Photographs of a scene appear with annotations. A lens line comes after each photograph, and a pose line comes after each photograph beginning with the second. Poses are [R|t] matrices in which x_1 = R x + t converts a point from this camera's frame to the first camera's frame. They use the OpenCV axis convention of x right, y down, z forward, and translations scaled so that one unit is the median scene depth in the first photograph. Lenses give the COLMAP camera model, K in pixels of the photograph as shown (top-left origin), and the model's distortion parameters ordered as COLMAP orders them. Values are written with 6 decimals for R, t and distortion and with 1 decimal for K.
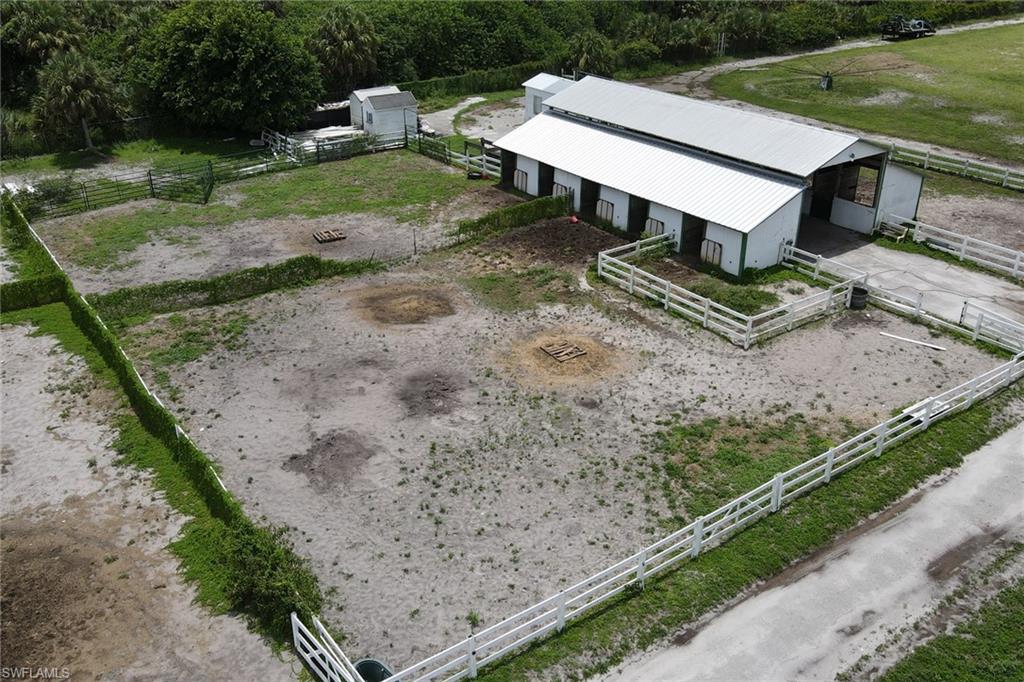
lens RADIAL K [[898.9, 0, 512.0], [0, 898.9, 341.0], [0, 0, 1]] dist [-0.004547, 0.020765]
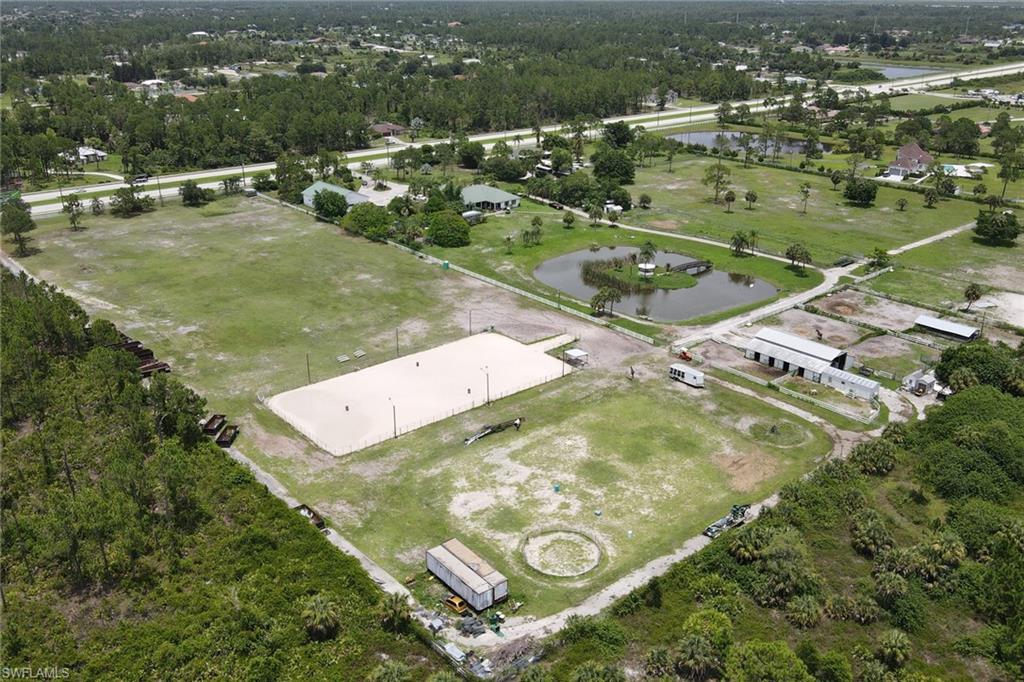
lens RADIAL K [[894.2, 0, 512.0], [0, 894.2, 341.0], [0, 0, 1]] dist [0.006357, 0.013849]
pose [[-0.996078, 0.033493, -0.081896, 1.798076], [-0.039025, 0.664390, 0.746366, -3.141359], [0.079409, 0.746635, -0.660477, 3.471931]]
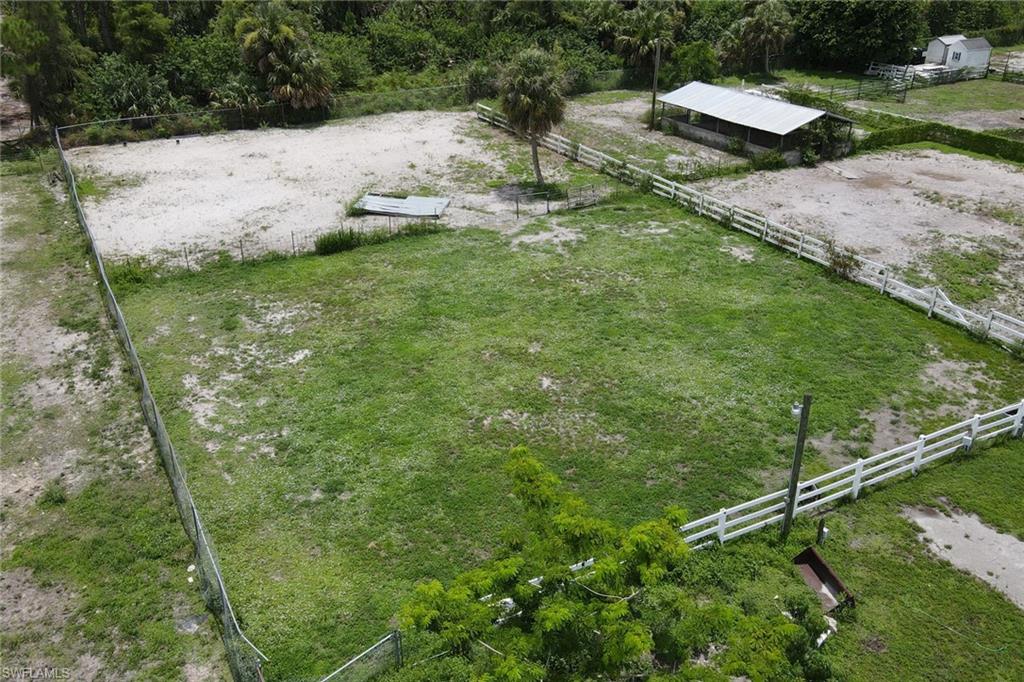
lens RADIAL K [[899.9, 0, 512.0], [0, 899.9, 341.0], [0, 0, 1]] dist [-0.019868, 0.065311]
pose [[0.991477, 0.056175, -0.117545, -0.805817], [-0.056894, 0.998376, -0.002765, 0.285090], [0.117199, 0.009429, 0.993064, -0.551469]]
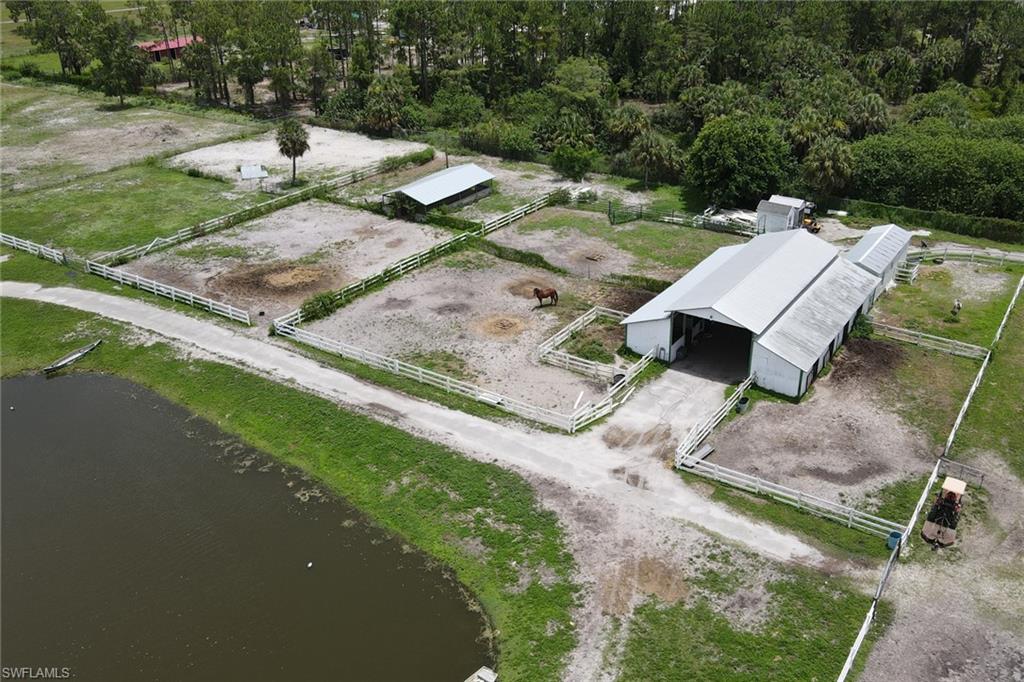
lens RADIAL K [[901.7, 0, 537.9], [0, 901.7, 339.2], [0, 0, 1]] dist [-0.004891, 0.014366]
pose [[0.359774, 0.409071, -0.838584, 1.294118], [-0.411418, 0.876226, 0.250924, -0.360222], [0.837435, 0.254733, 0.483542, 0.034163]]
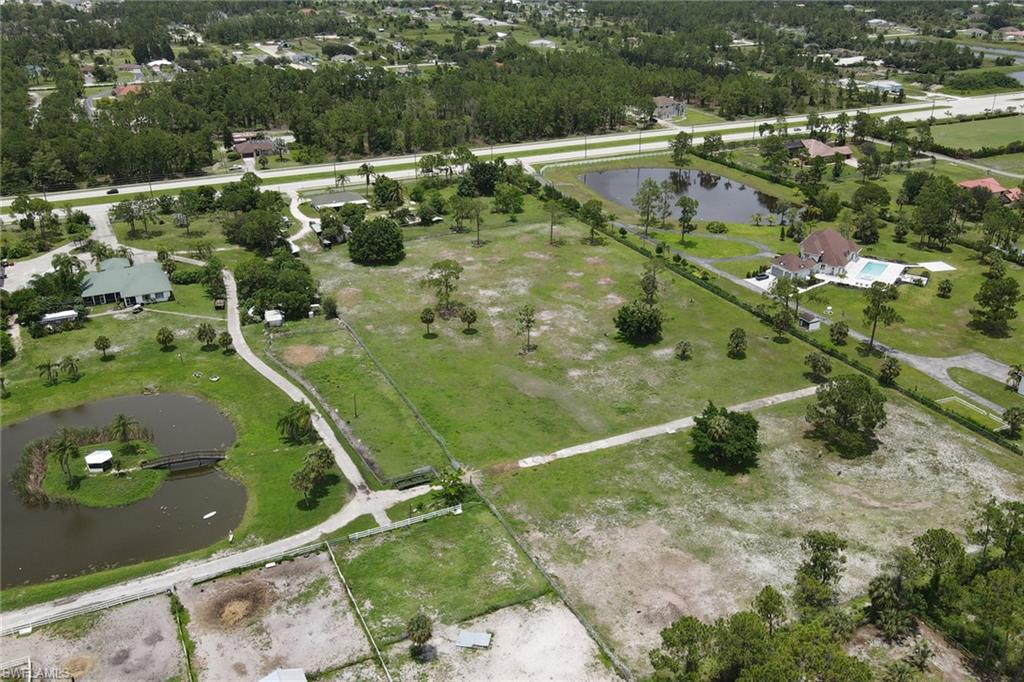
lens RADIAL K [[698.9, 0, 520.4], [0, 698.9, 626.1], [0, 0, 1]] dist [-0.001376, 0.002018]
pose [[-0.986078, -0.115109, 0.120004, -1.432871], [0.076922, 0.324048, 0.942908, -1.813697], [-0.147425, 0.939012, -0.310682, 1.011850]]
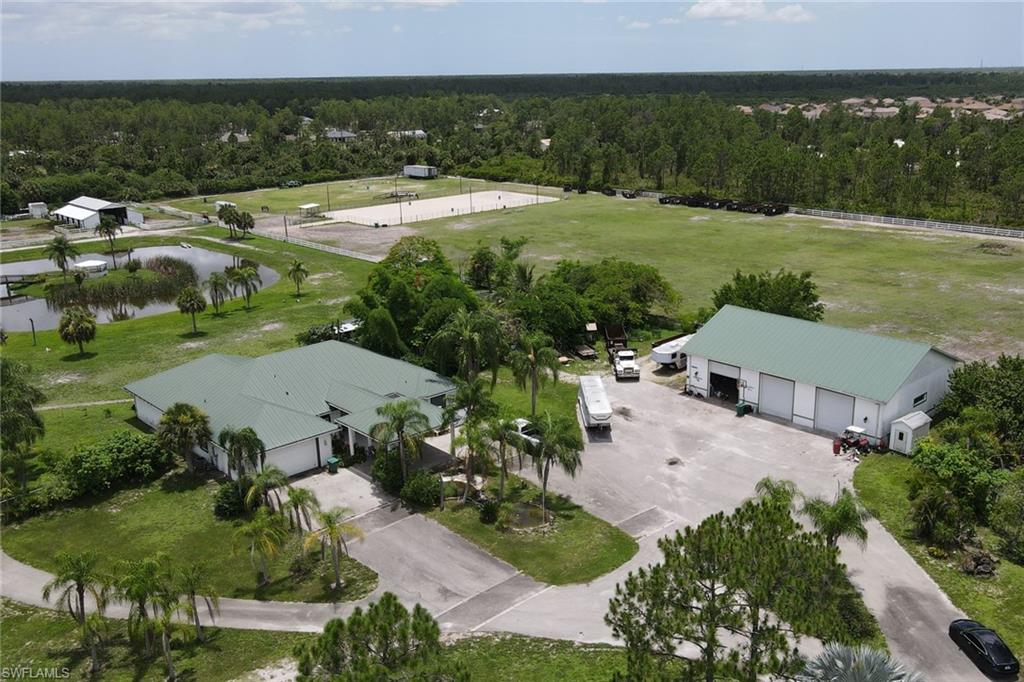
lens RADIAL K [[915.4, 0, 562.0], [0, 915.4, 342.5], [0, 0, 1]] dist [-0.005400, 0.029332]
pose [[0.988038, -0.053756, 0.144537, 1.737378], [0.078477, 0.982106, -0.171200, 1.346372], [-0.132748, 0.180495, 0.974577, -3.494139]]
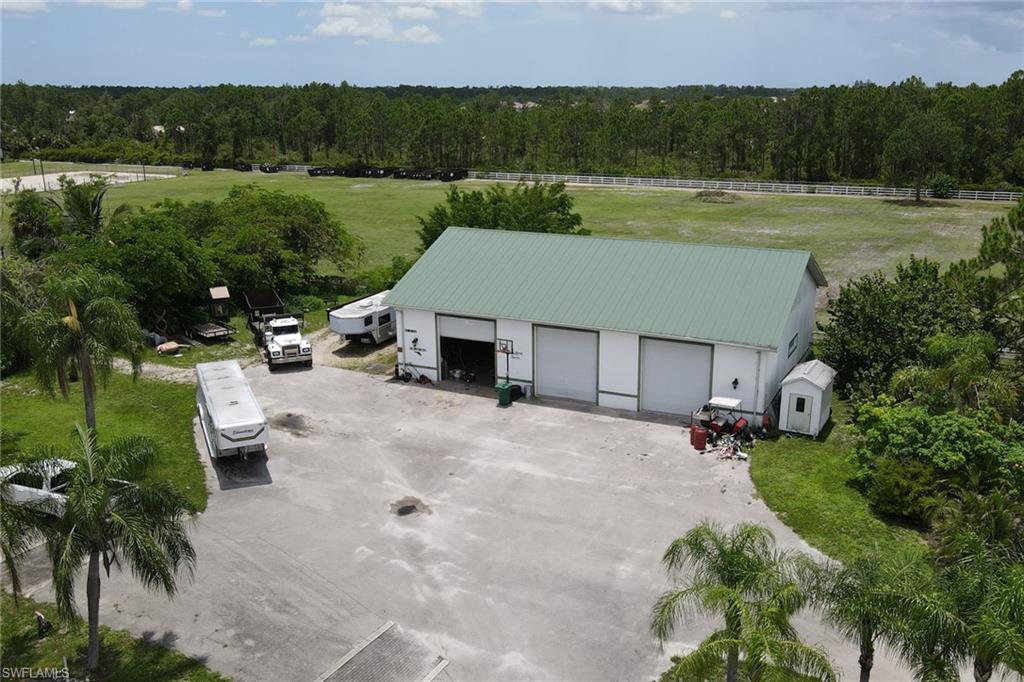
lens RADIAL K [[919.7, 0, 541.4], [0, 919.7, 353.0], [0, 0, 1]] dist [-0.002754, 0.024866]
pose [[0.871996, -0.134087, 0.470790, 1.900816], [0.218922, 0.967035, -0.130063, 1.292826], [-0.437831, 0.216481, 0.872605, -2.681483]]
